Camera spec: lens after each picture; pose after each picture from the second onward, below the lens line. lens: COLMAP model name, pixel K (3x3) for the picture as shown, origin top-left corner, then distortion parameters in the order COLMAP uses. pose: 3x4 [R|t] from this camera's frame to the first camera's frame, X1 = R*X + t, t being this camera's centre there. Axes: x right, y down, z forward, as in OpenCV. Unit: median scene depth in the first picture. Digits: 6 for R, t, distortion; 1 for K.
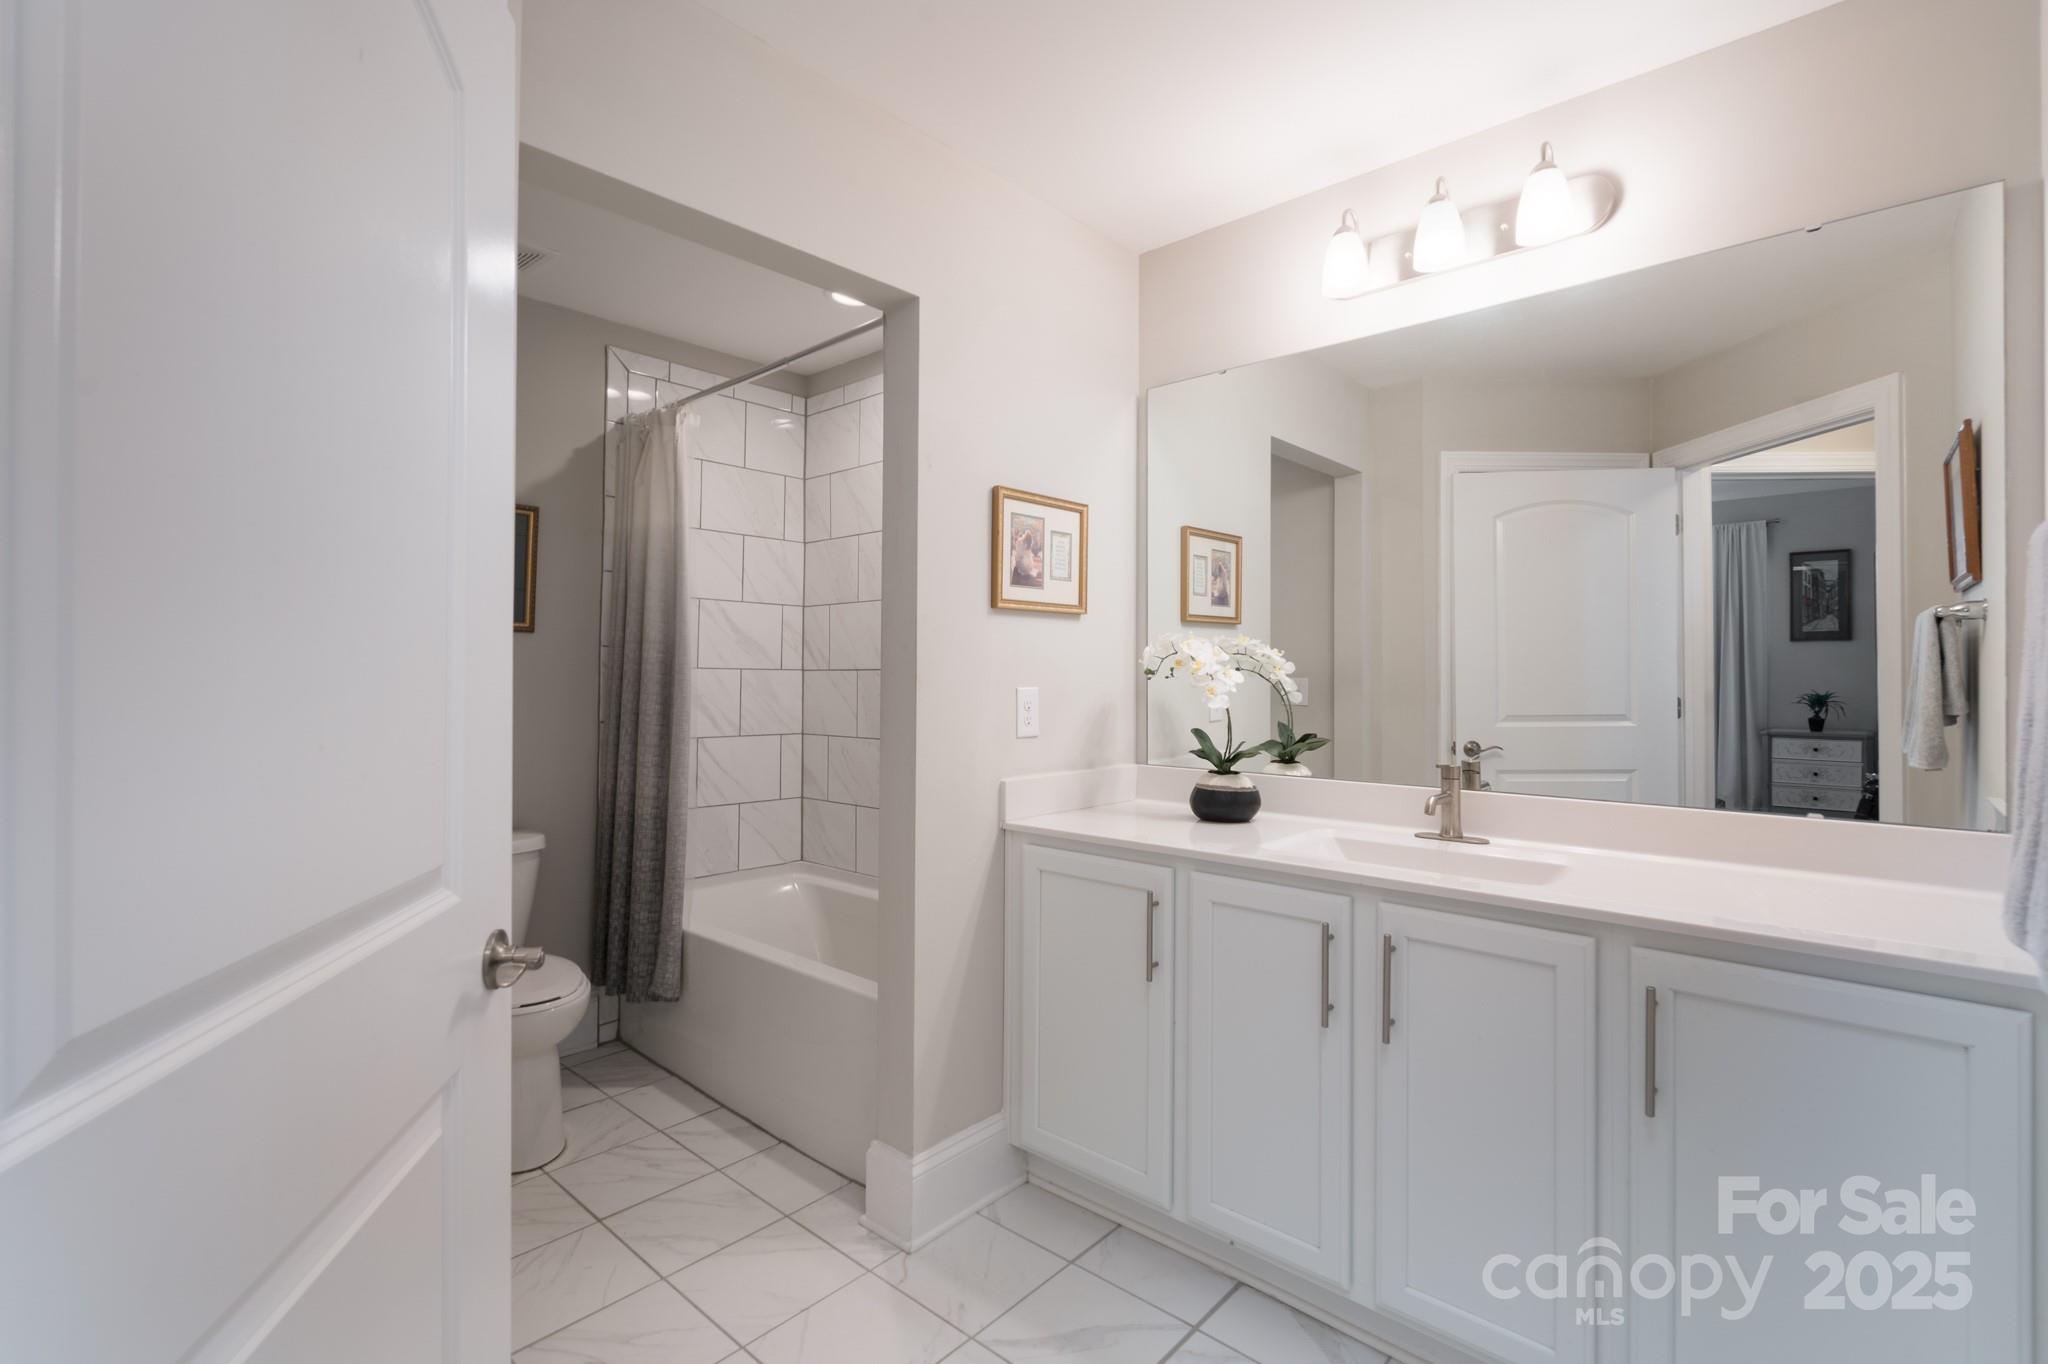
lens RADIAL K [[931.3, 0, 1017.2], [0, 931.3, 664.1], [0, 0, 1]] dist [-0.000250, -0.000040]
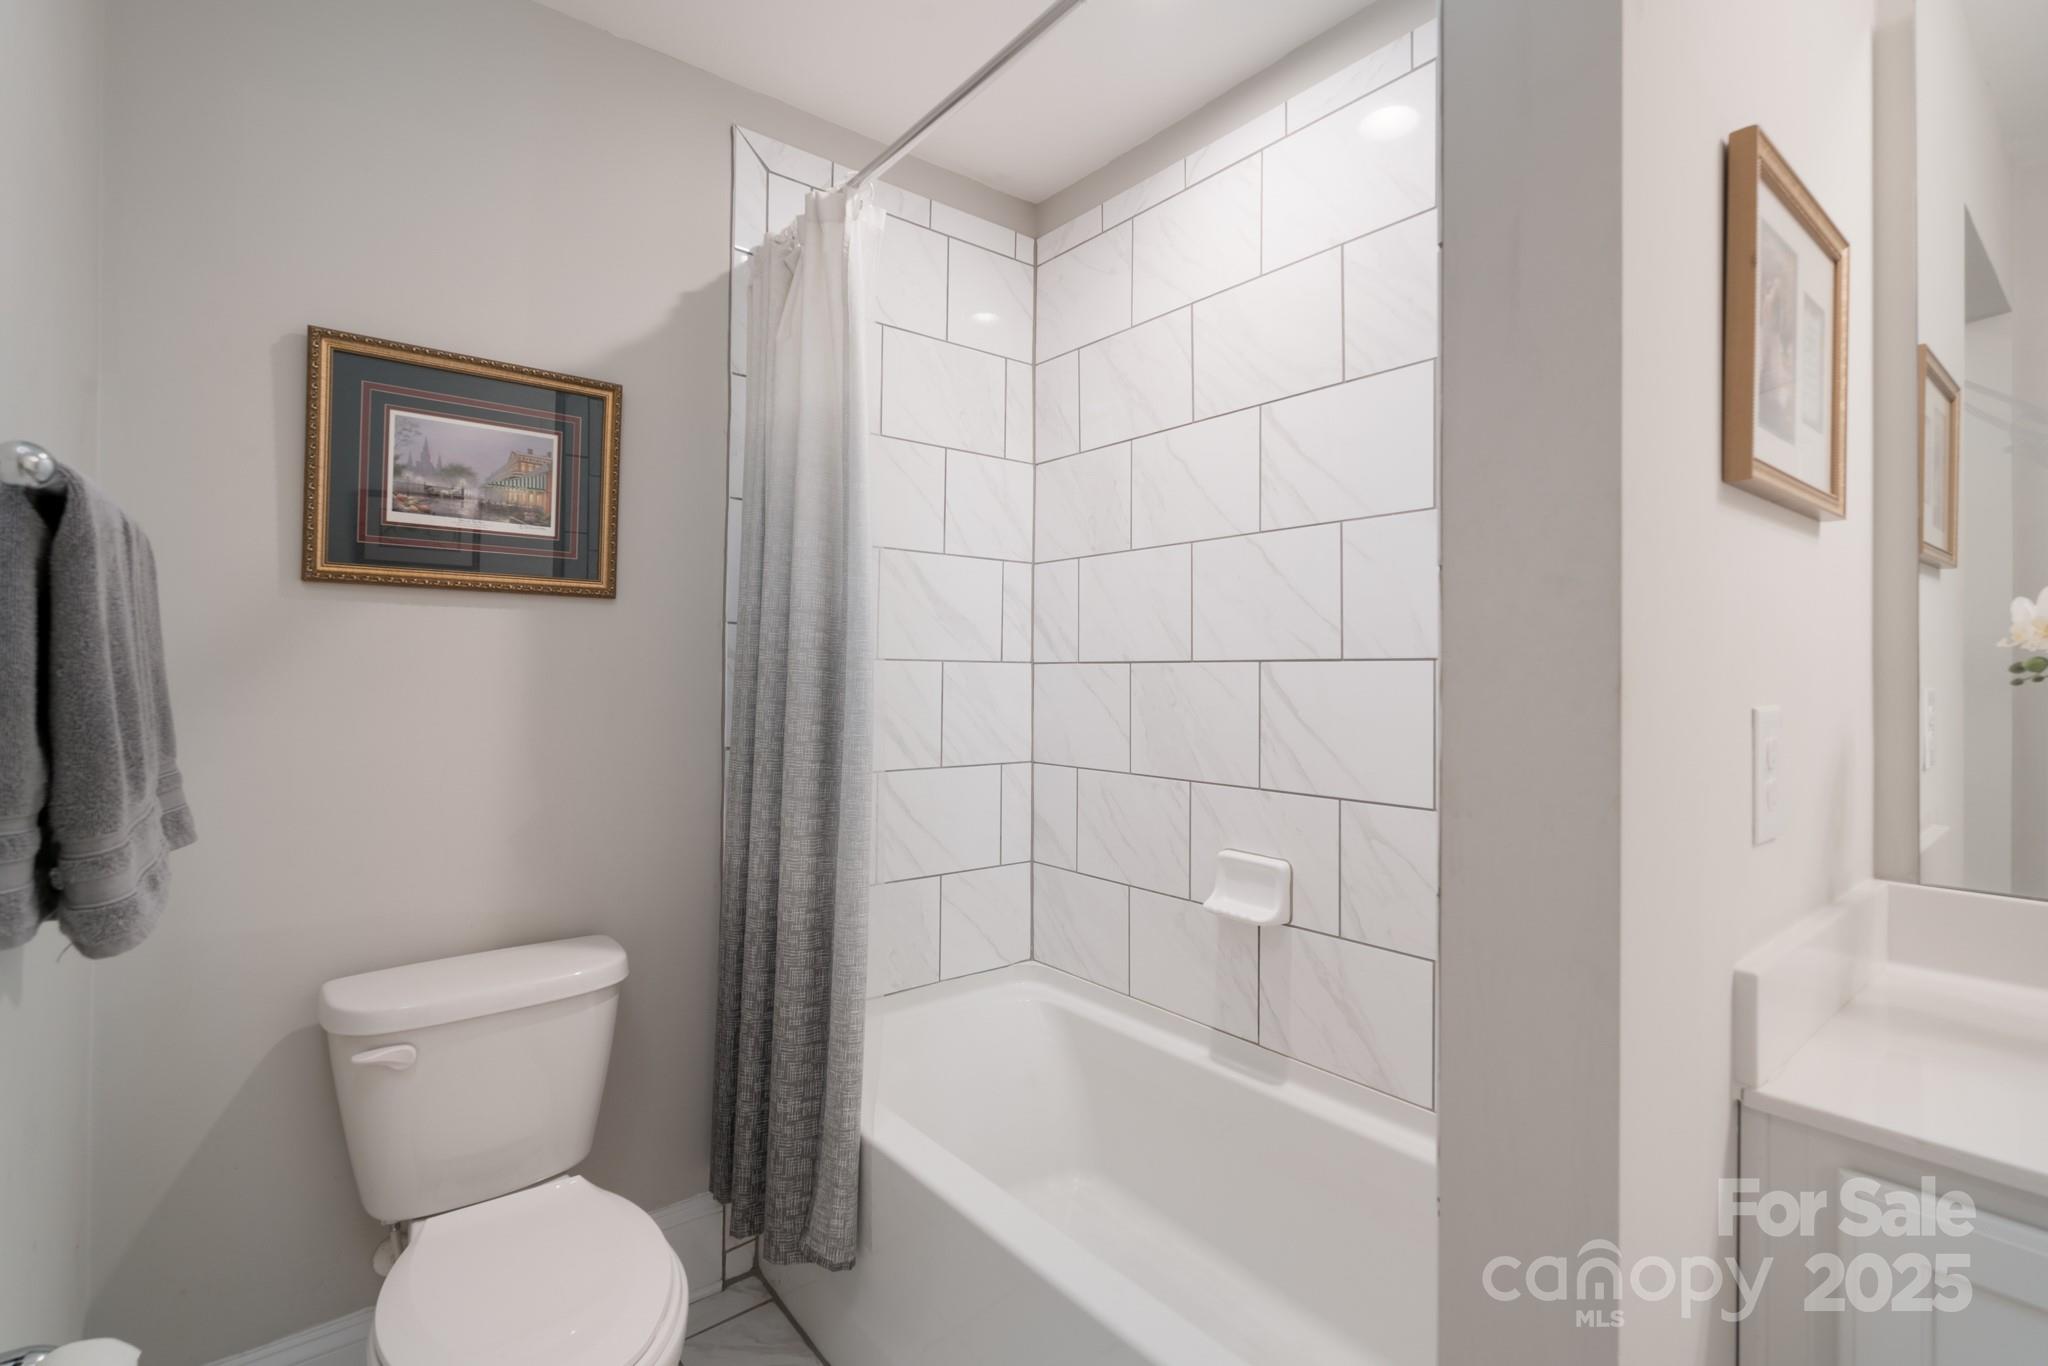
lens RADIAL K [[917.7, 0, 1016.1], [0, 917.7, 665.2], [0, 0, 1]] dist [-0.001357, -0.000172]
pose [[0.987878, -0.000761, -0.155228, -0.178487], [0.001780, 0.999978, 0.006427, 0.005200], [0.155219, -0.006626, 0.987858, 0.466822]]
